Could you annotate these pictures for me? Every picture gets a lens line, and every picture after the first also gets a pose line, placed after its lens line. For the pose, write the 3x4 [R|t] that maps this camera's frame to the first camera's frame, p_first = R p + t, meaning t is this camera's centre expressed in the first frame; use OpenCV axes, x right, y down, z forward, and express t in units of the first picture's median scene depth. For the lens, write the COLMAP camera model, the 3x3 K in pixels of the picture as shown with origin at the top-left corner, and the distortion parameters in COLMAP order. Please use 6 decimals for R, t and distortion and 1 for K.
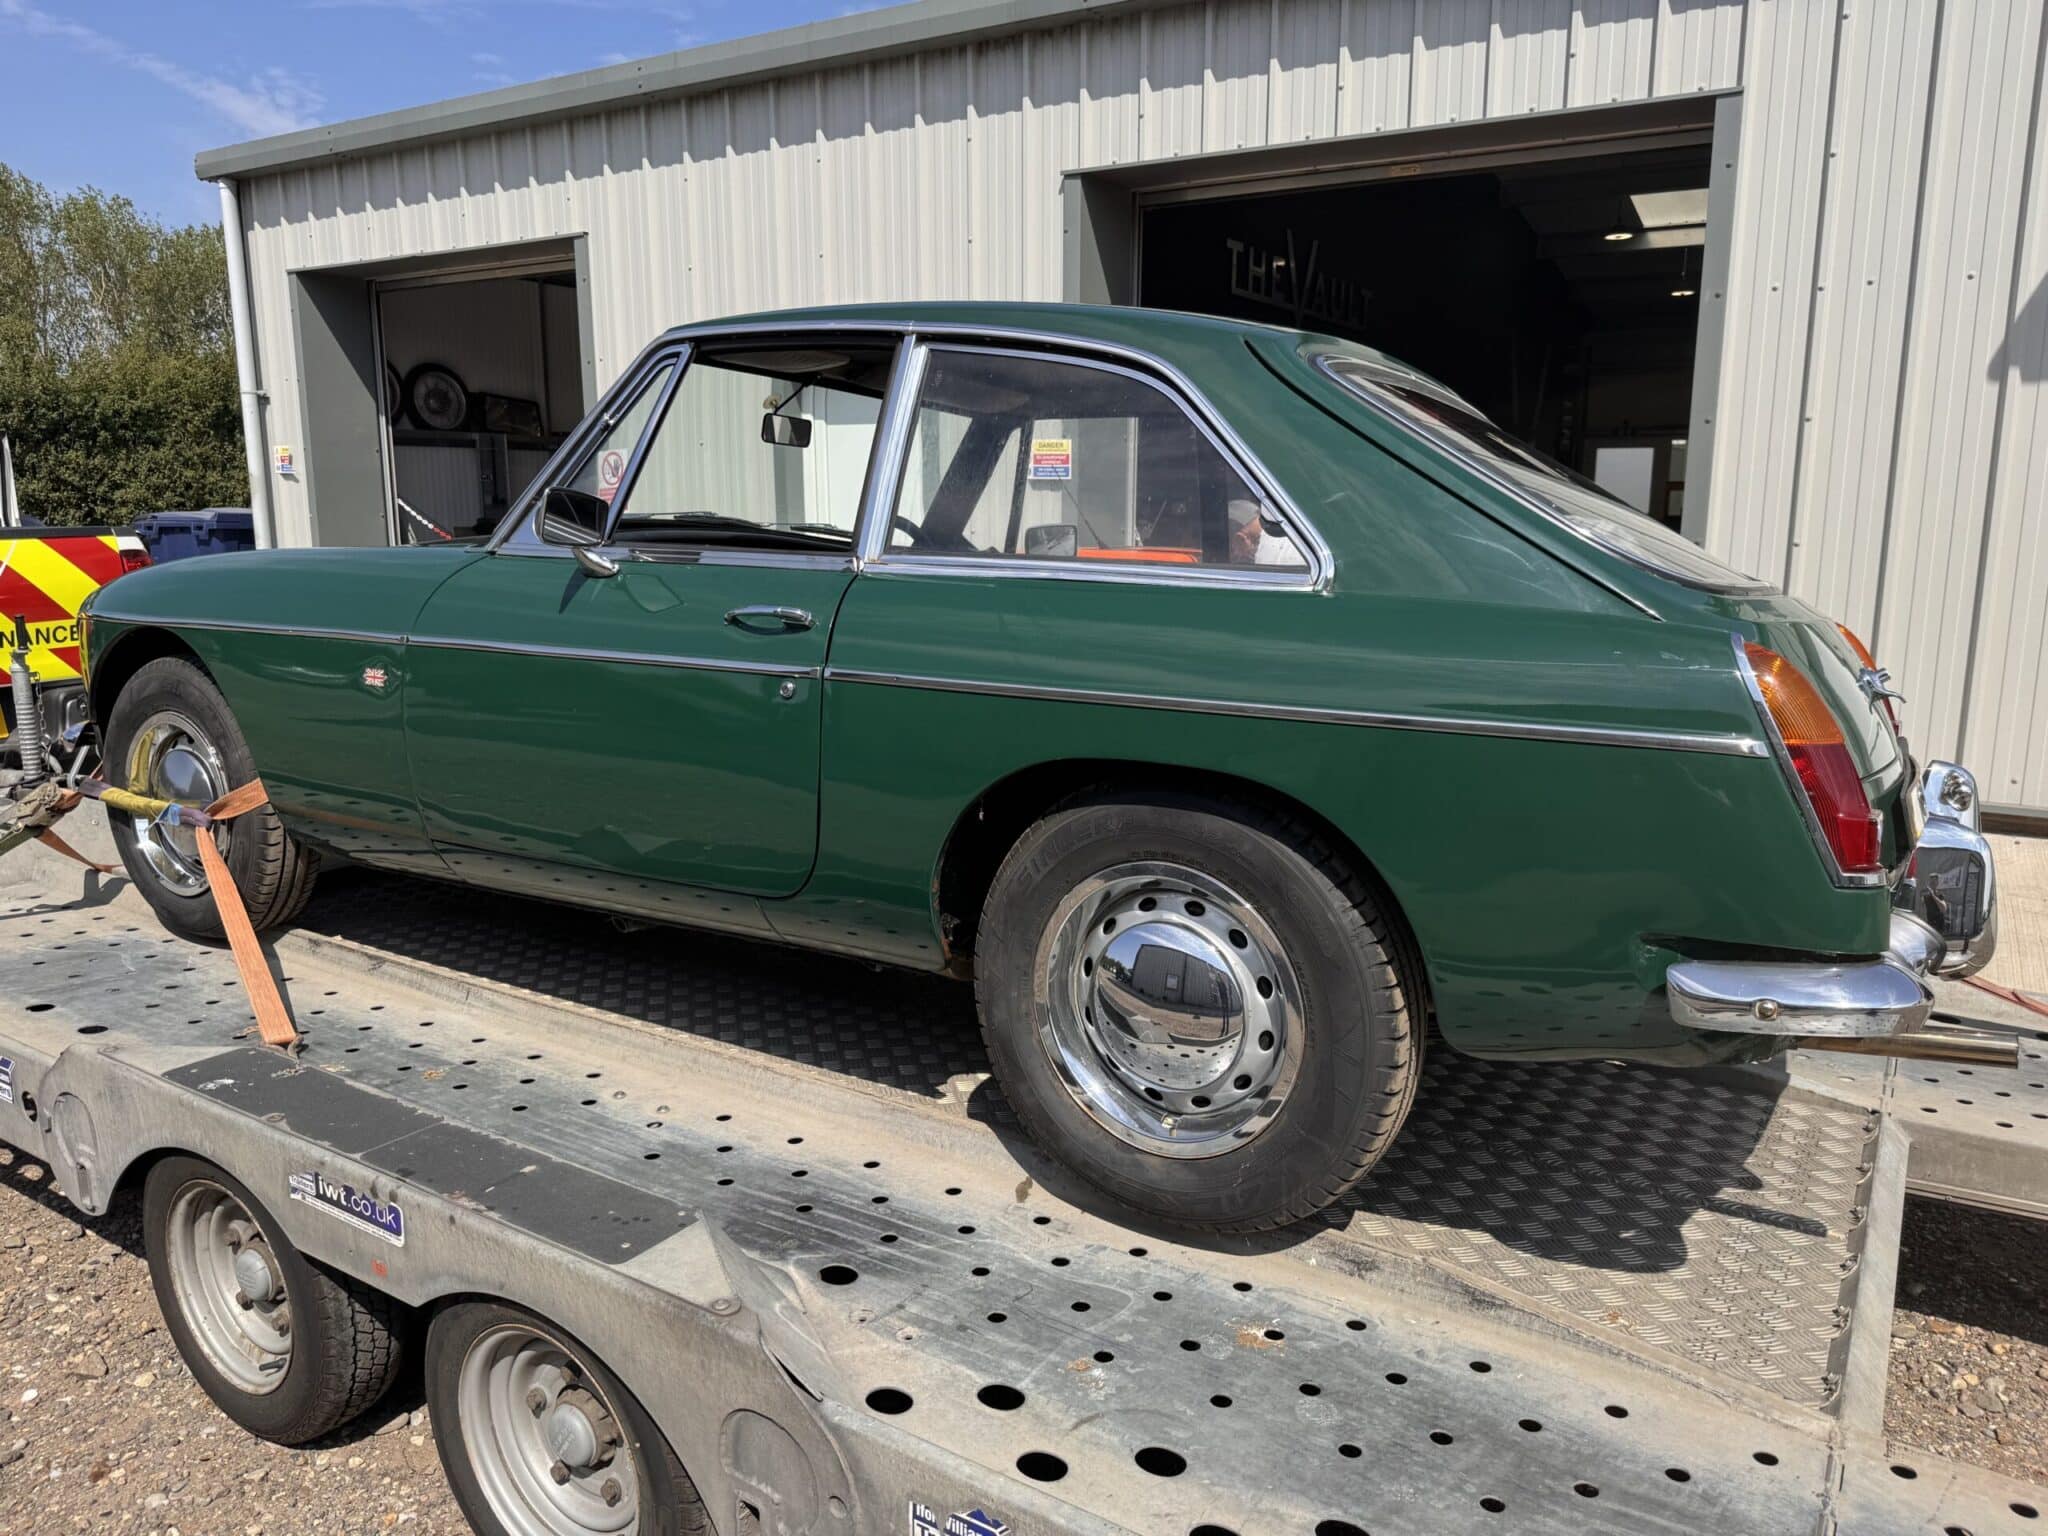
lens RADIAL K [[1452.5, 0, 1024.0], [0, 1452.5, 768.0], [0, 0, 1]] dist [0.046968, -0.082457]
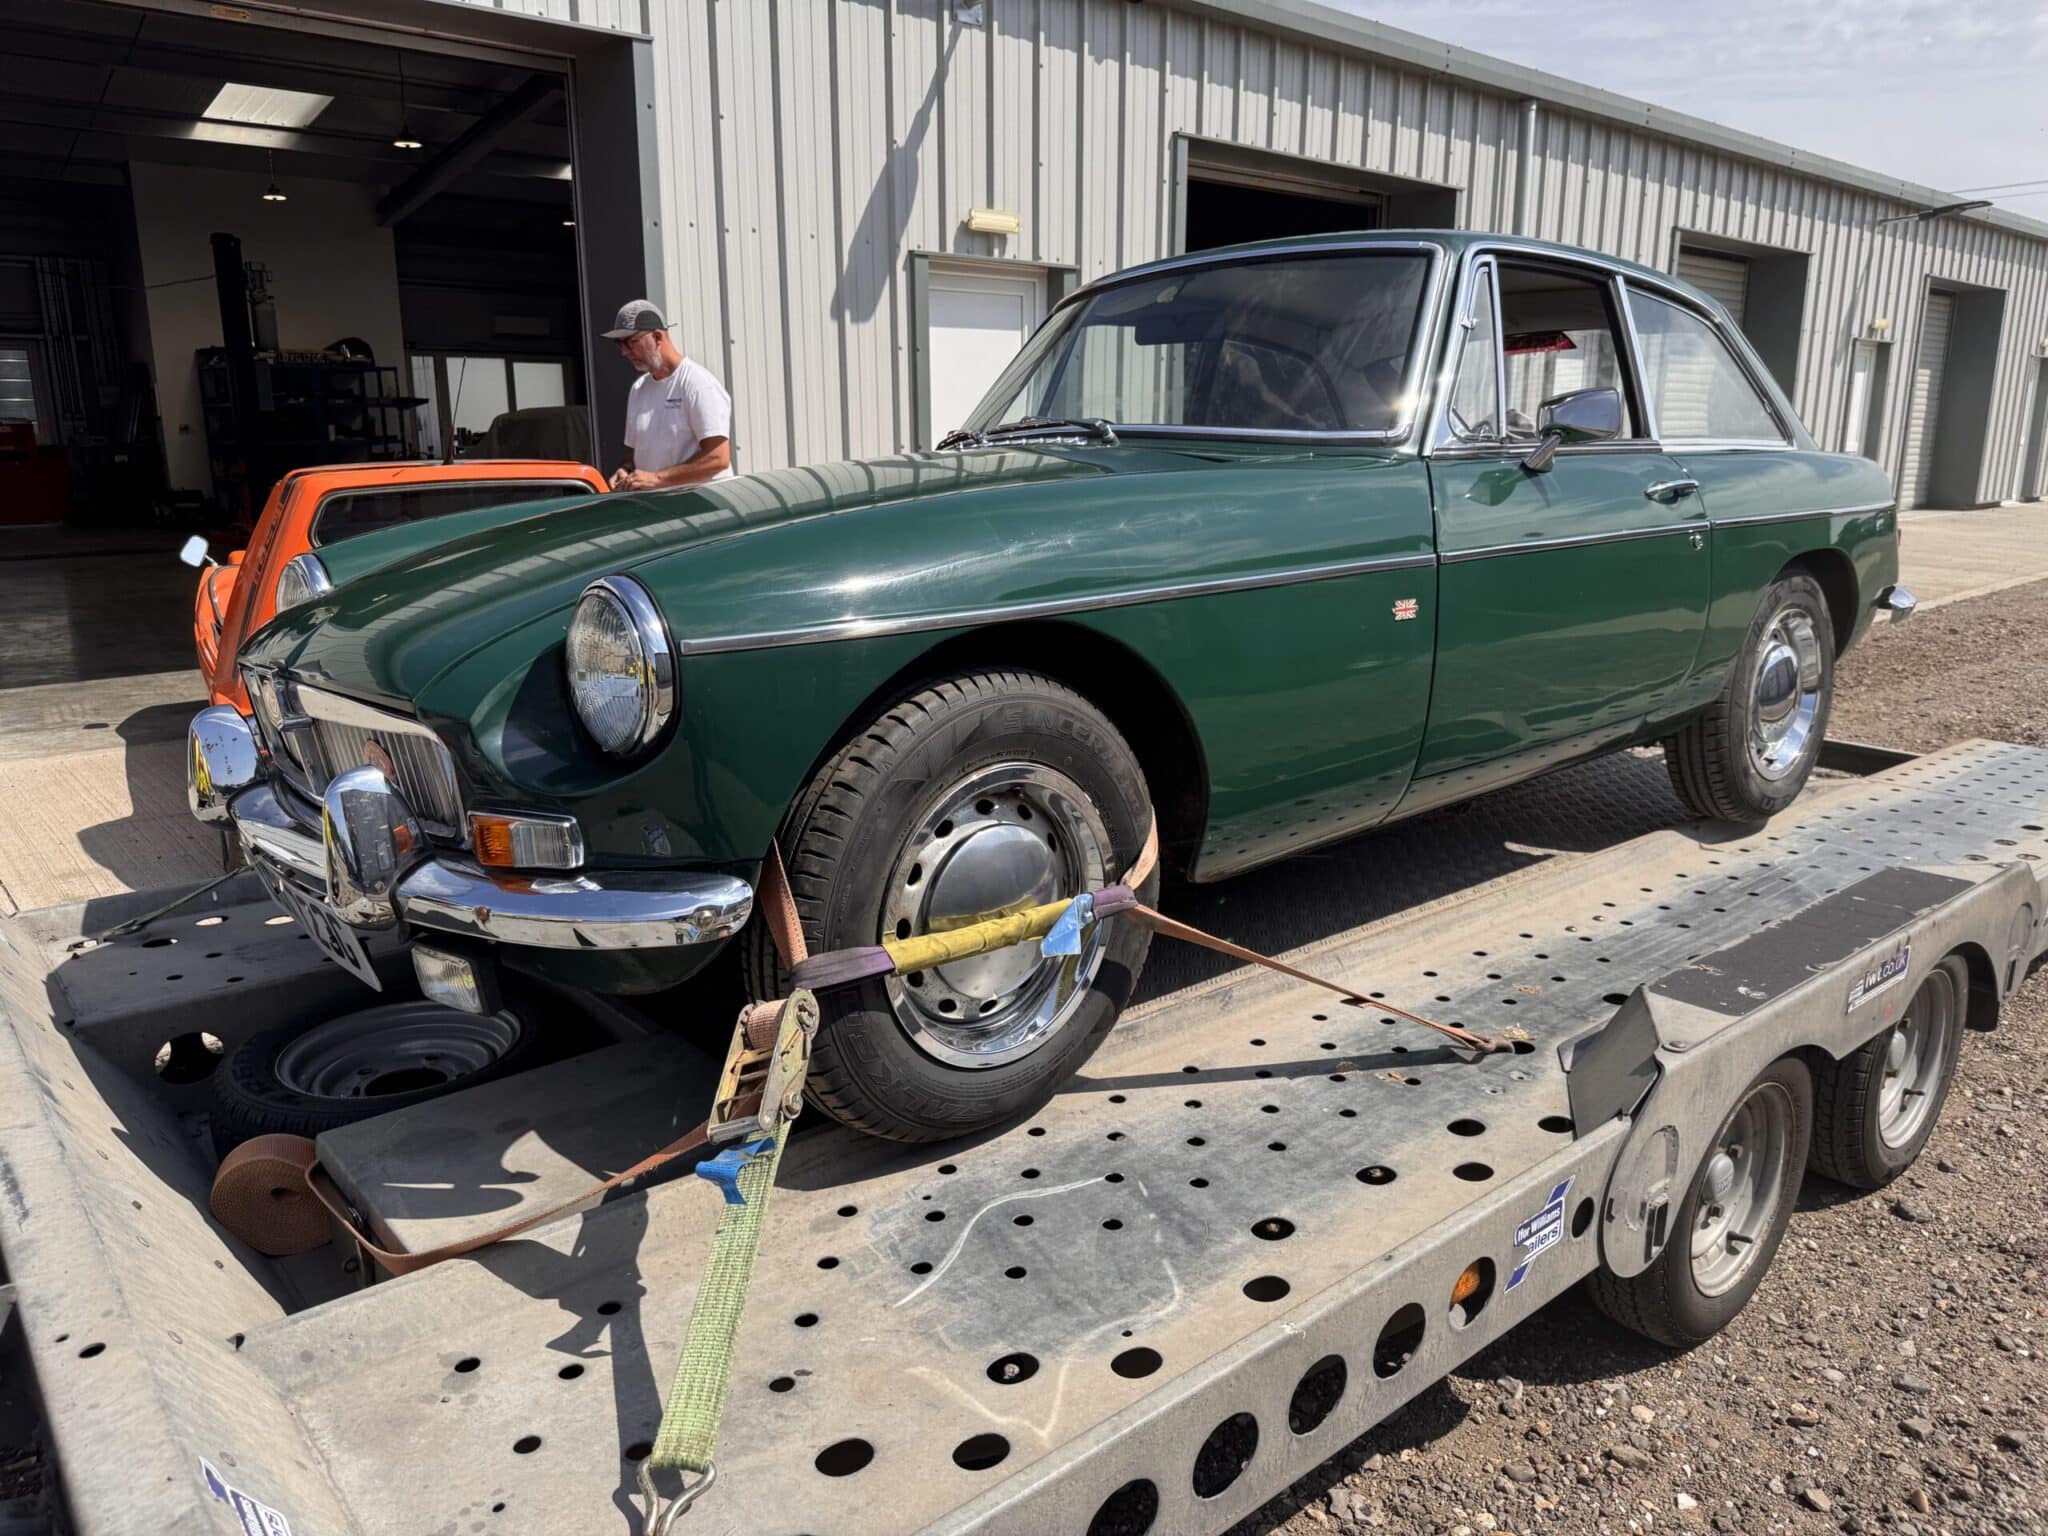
lens RADIAL K [[1452.5, 0, 1024.0], [0, 1452.5, 768.0], [0, 0, 1]] dist [0.046968, -0.082457]
pose [[0.282670, -0.223948, 0.932708, -1.559254], [0.169427, 0.968733, 0.181250, -0.193781], [-0.944136, 0.106792, 0.311774, 1.120120]]
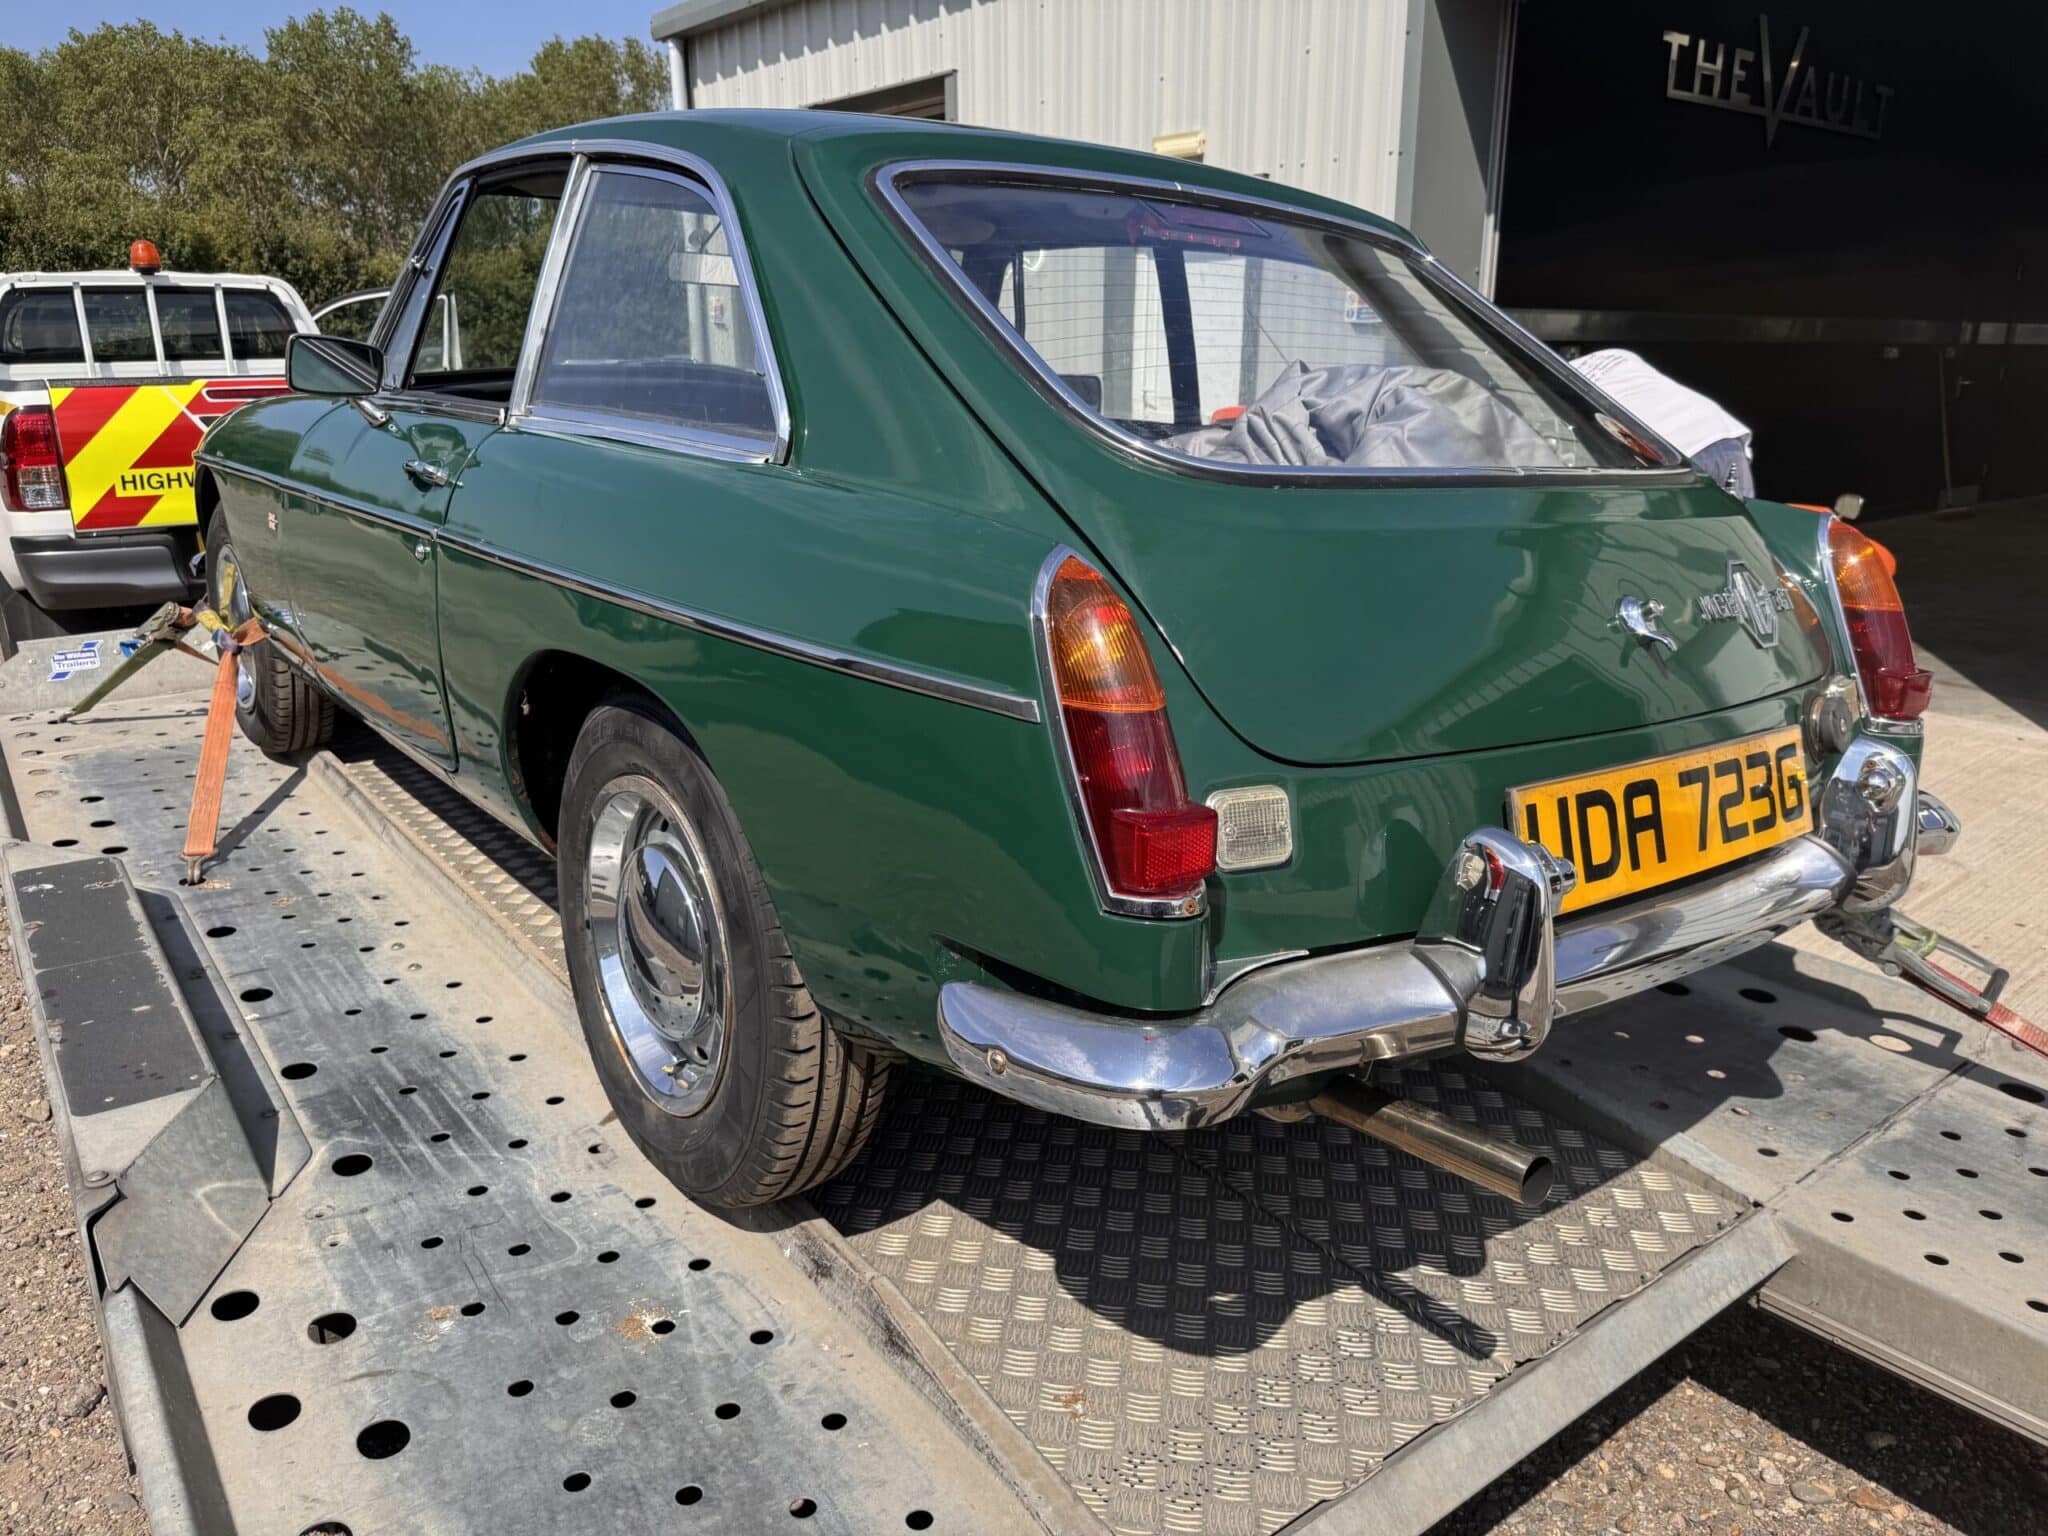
lens RADIAL K [[1452.5, 0, 1024.0], [0, 1452.5, 768.0], [0, 0, 1]] dist [0.046968, -0.082457]
pose [[0.937666, 0.096904, -0.333755, 0.497372], [-0.063526, 0.991951, 0.109534, -0.041145], [0.341683, -0.081504, 0.936274, 0.223464]]
